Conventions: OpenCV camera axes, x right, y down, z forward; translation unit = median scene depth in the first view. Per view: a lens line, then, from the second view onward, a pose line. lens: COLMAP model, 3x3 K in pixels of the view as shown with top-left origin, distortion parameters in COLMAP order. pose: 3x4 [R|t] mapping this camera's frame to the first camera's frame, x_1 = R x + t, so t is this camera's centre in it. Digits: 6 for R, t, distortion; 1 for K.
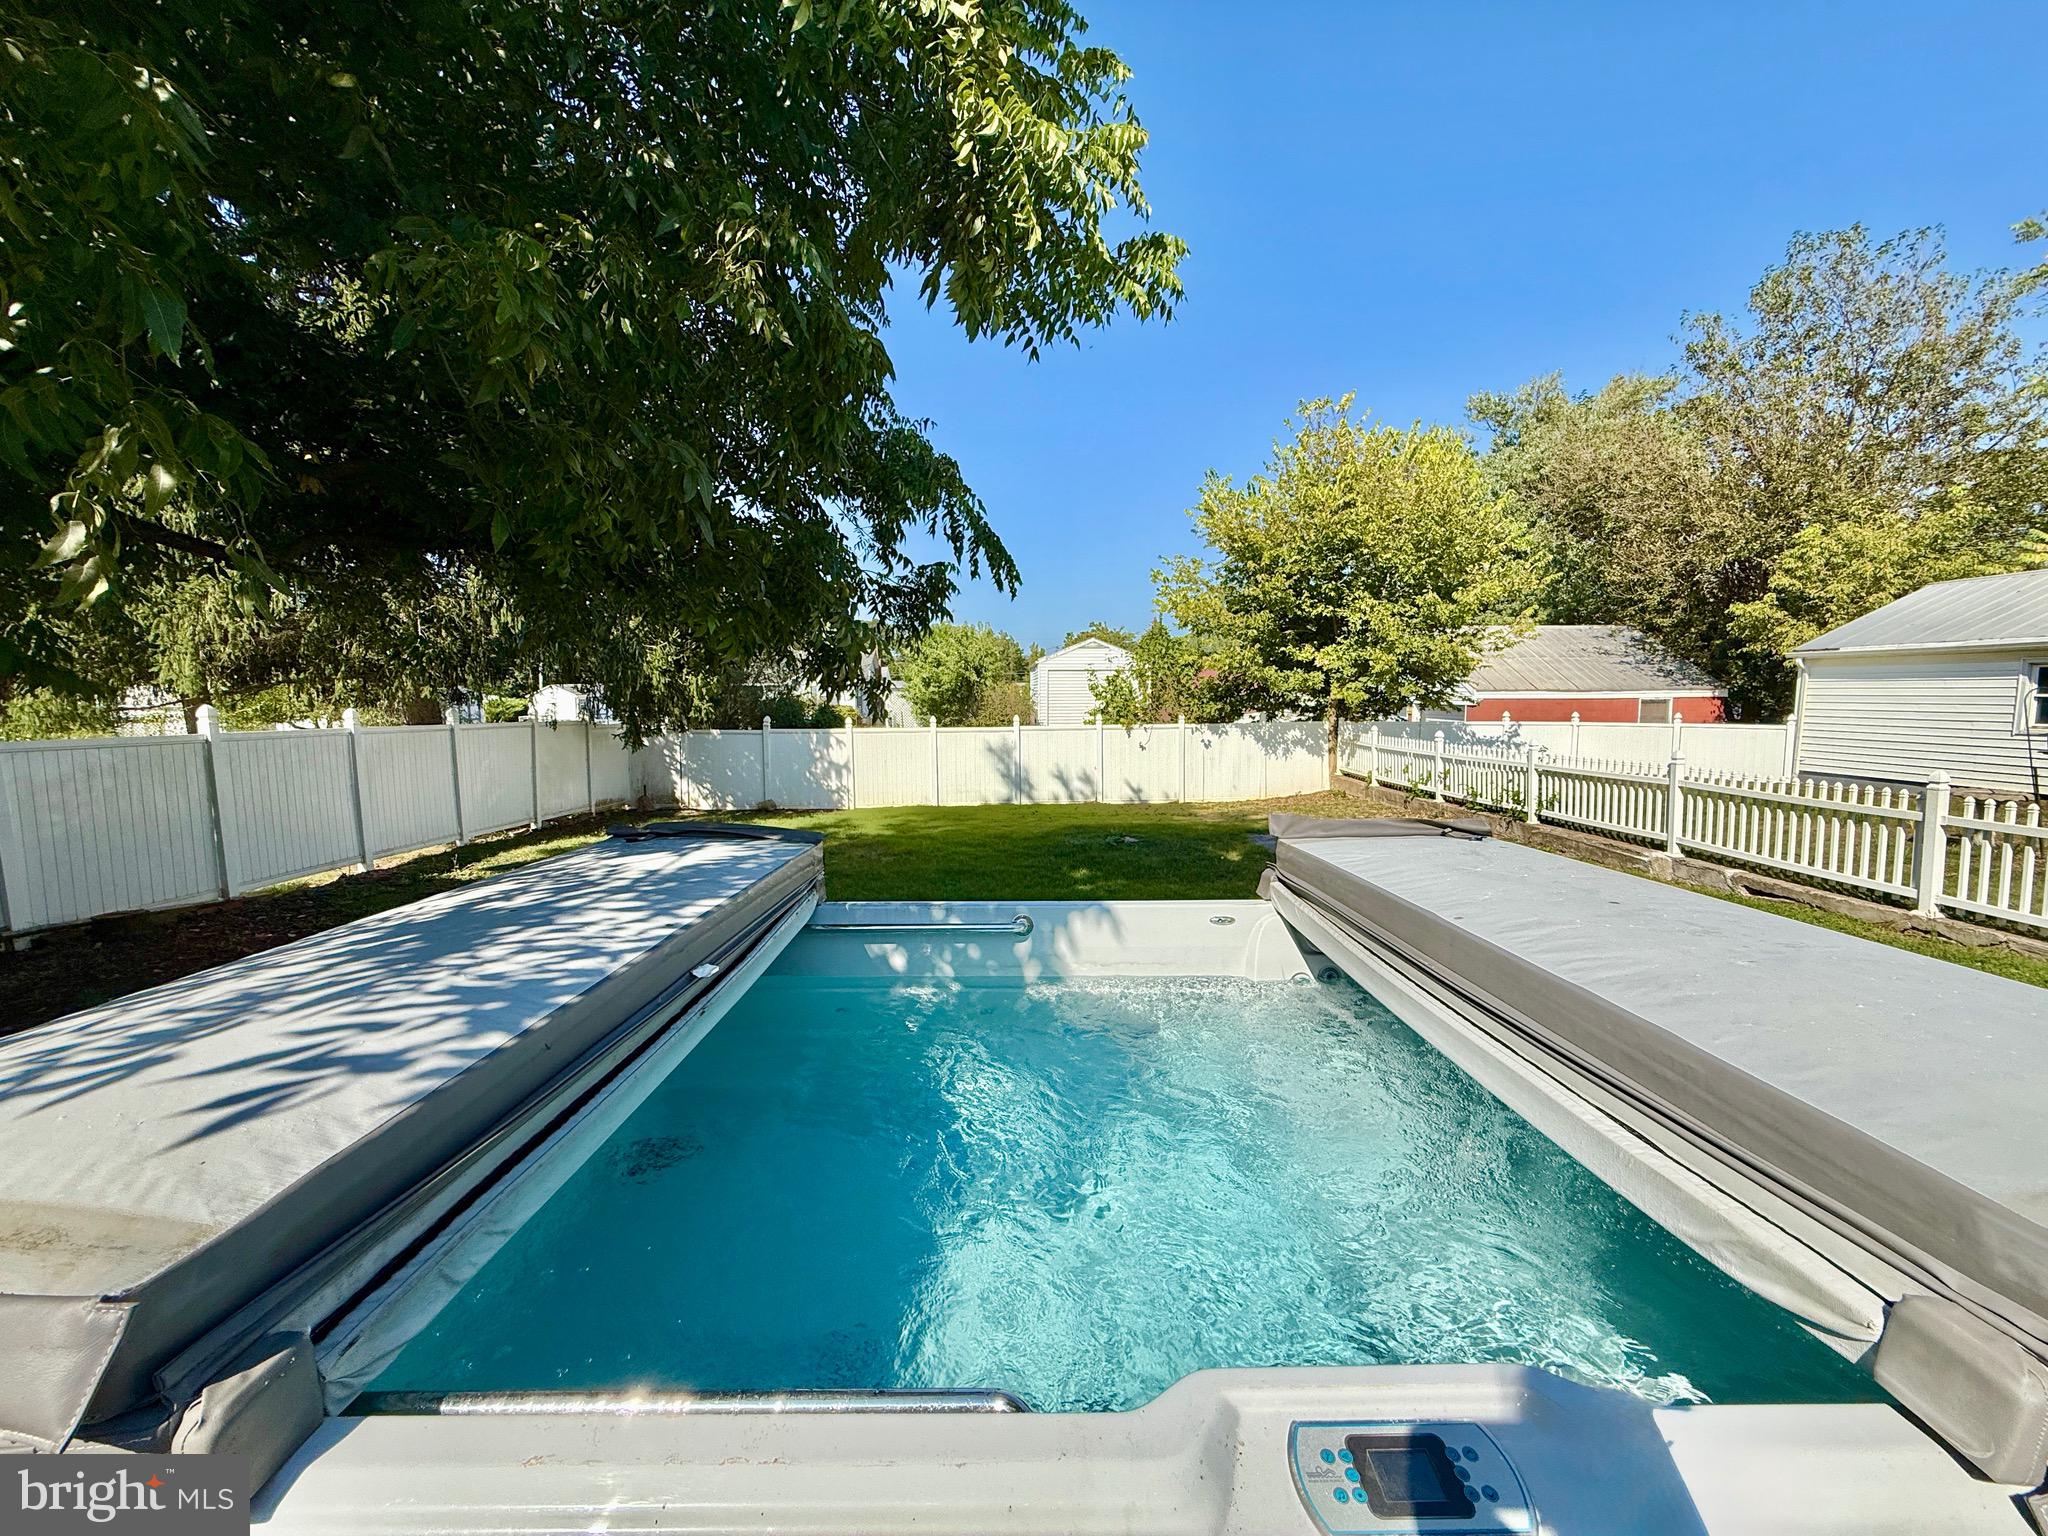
lens RADIAL K [[808.9, 0, 1023.5], [0, 808.9, 766.4], [0, 0, 1]] dist [0.000683, -0.000141]
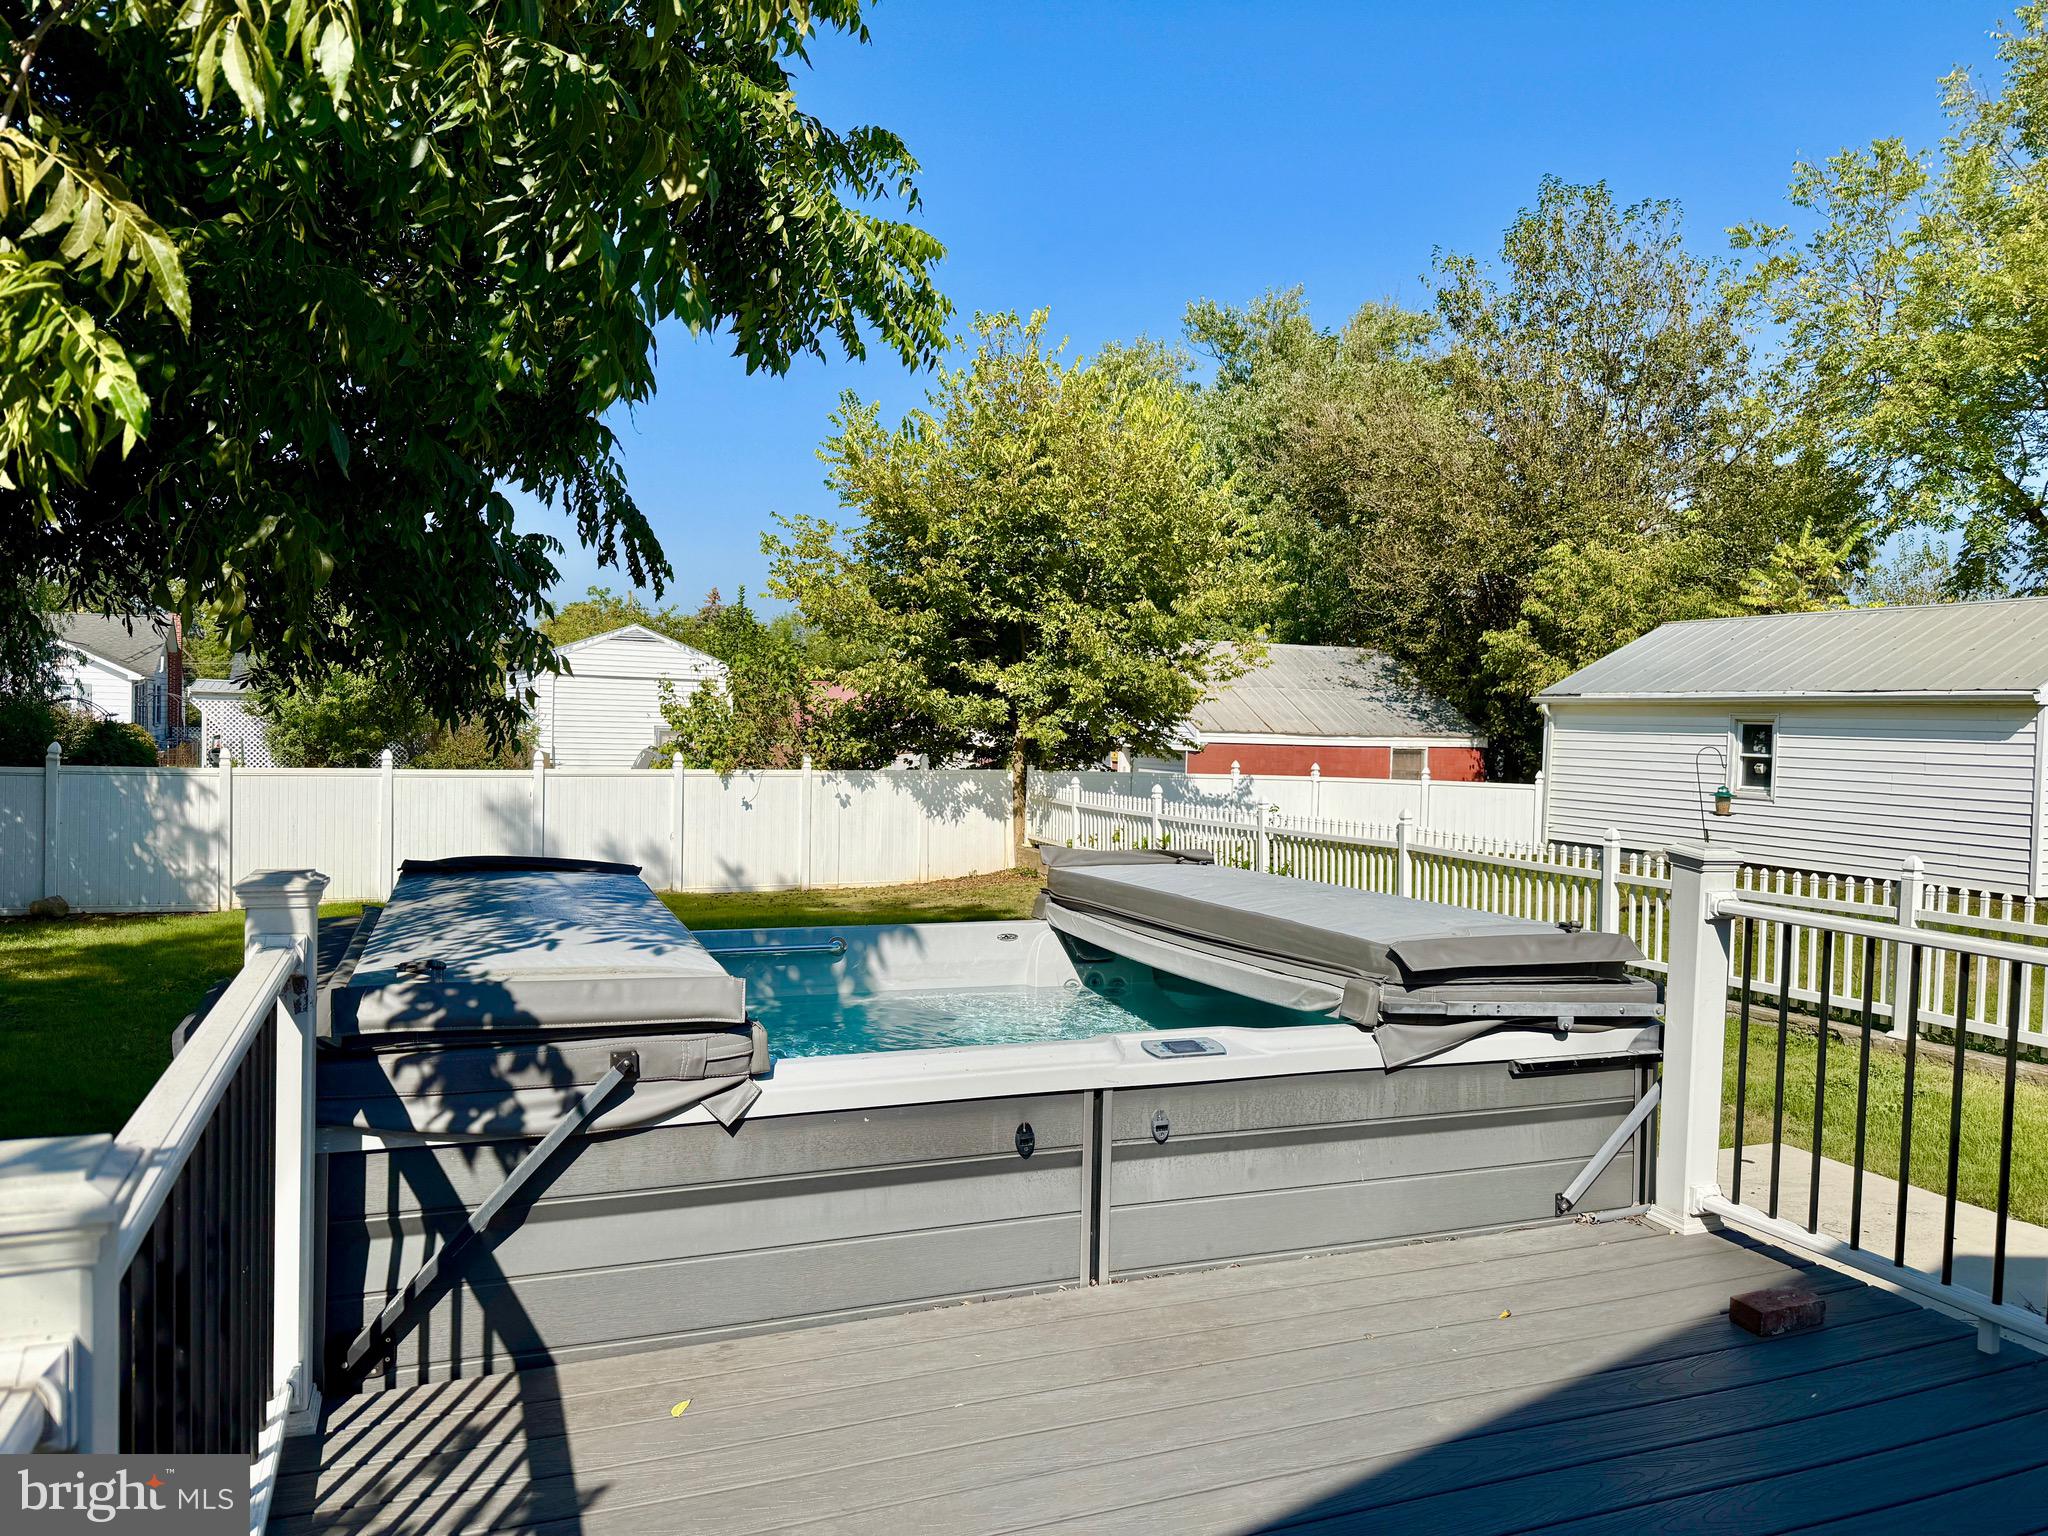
lens RADIAL K [[1418.5, 0, 1015.8], [0, 1418.5, 766.8], [0, 0, 1]] dist [0.146296, -0.232808]
pose [[0.928148, 0.018478, 0.371752, -0.081983], [0.002314, 0.998461, -0.055404, 0.010233], [-0.372204, 0.052283, 0.926677, -0.145476]]
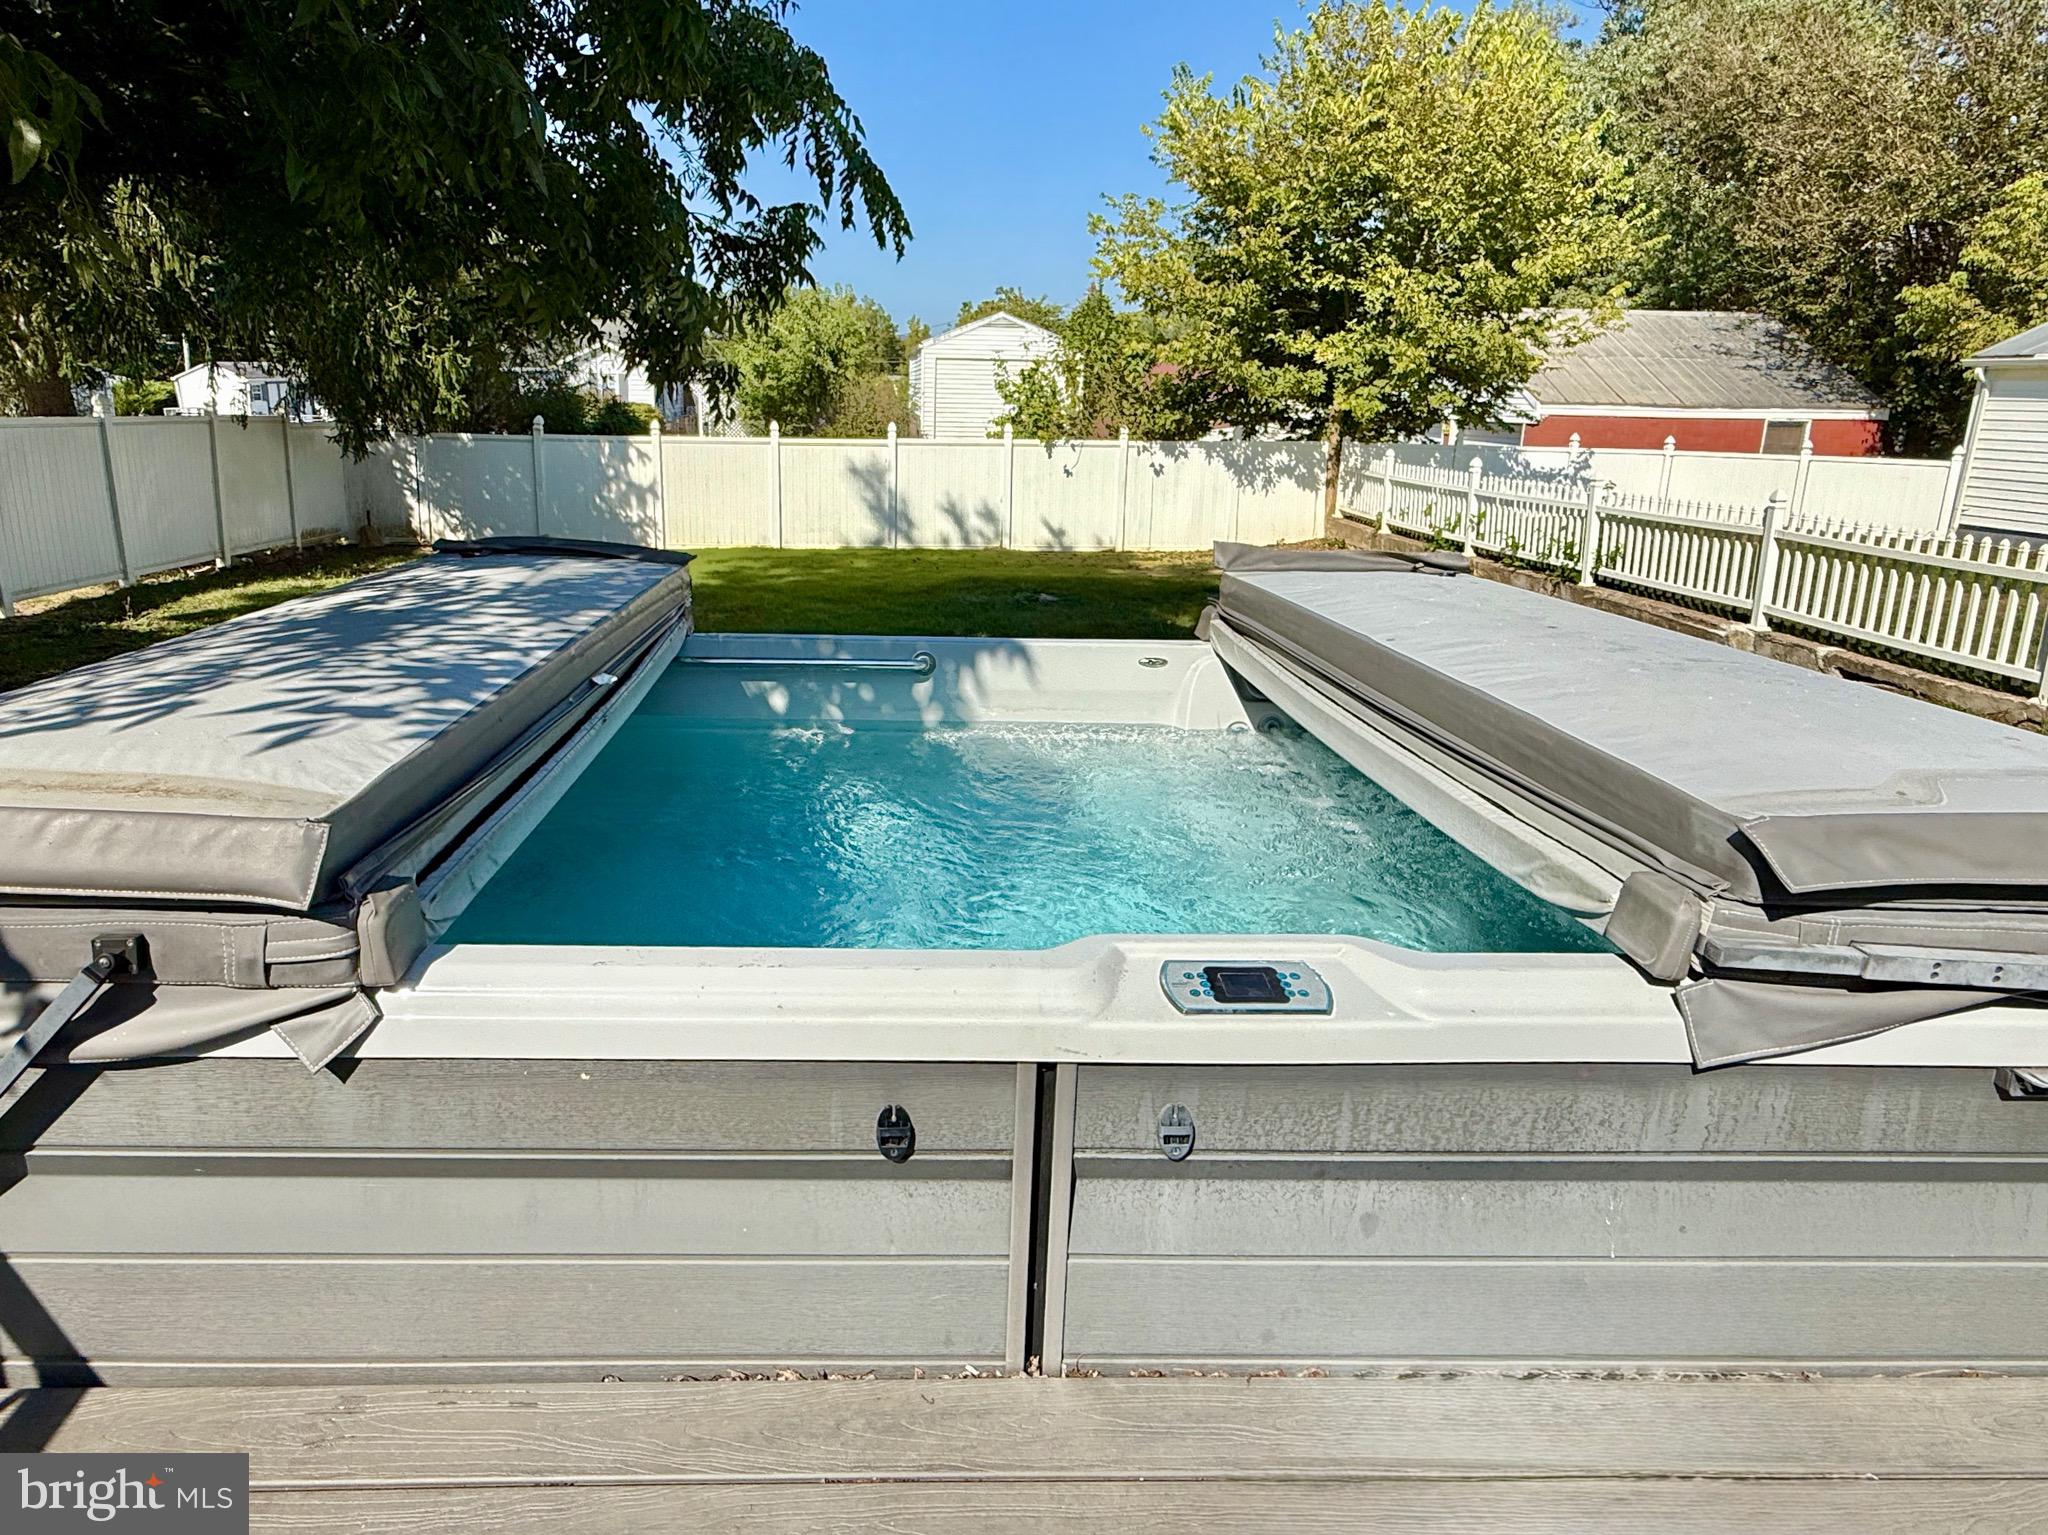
lens RADIAL K [[1165.1, 0, 916.7], [0, 1165.1, 647.9], [0, 0, 1]] dist [0.001590, -0.000486]
pose [[0.999579, 0.019101, 0.021848, -0.006007], [-0.021702, 0.991820, 0.125787, 0.003837], [-0.019267, -0.126208, 0.991817, -0.039706]]
